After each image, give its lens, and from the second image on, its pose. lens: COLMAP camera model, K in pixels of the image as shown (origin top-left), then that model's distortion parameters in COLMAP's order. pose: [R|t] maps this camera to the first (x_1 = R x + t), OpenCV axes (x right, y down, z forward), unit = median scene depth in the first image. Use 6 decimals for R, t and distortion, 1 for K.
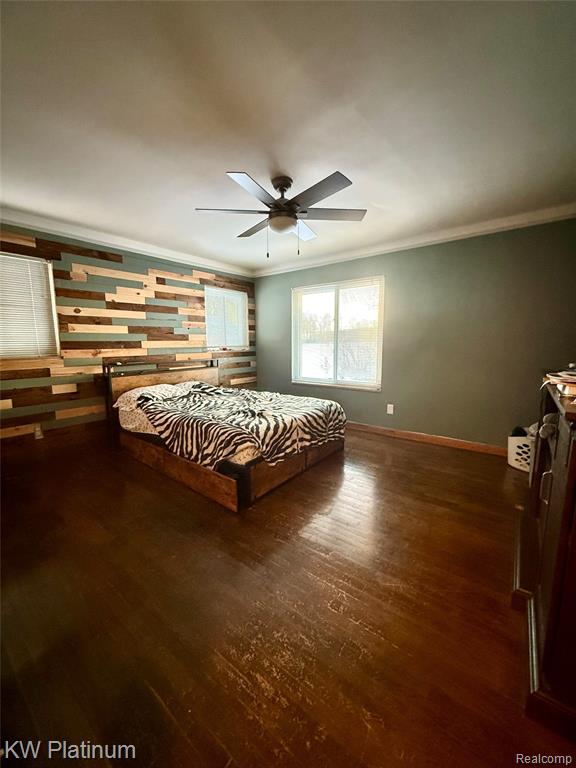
lens RADIAL K [[305.0, 0, 286.6], [0, 305.0, 381.8], [0, 0, 1]] dist [-0.001231, 0.000428]
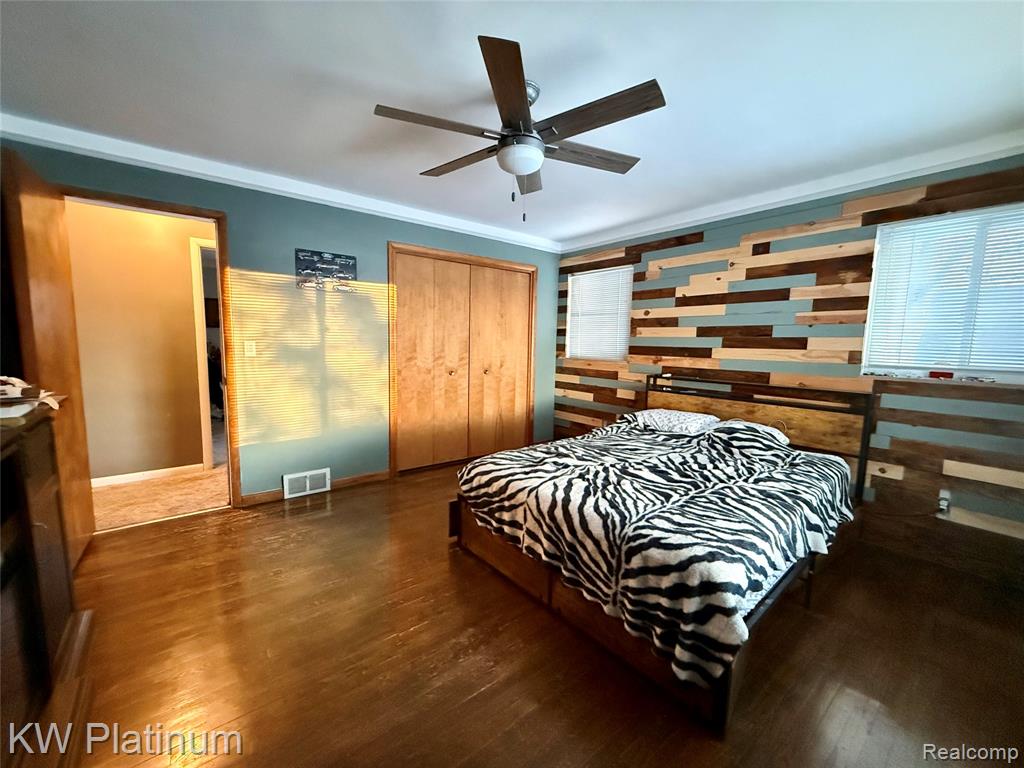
lens RADIAL K [[406.7, 0, 512.1], [0, 406.7, 386.3], [0, 0, 1]] dist [-0.001231, 0.000428]
pose [[-0.227175, 0.112827, -0.967296, 0.600278], [-0.140301, 0.979112, 0.147156, -0.139747], [0.963695, 0.169142, -0.206601, 0.893445]]
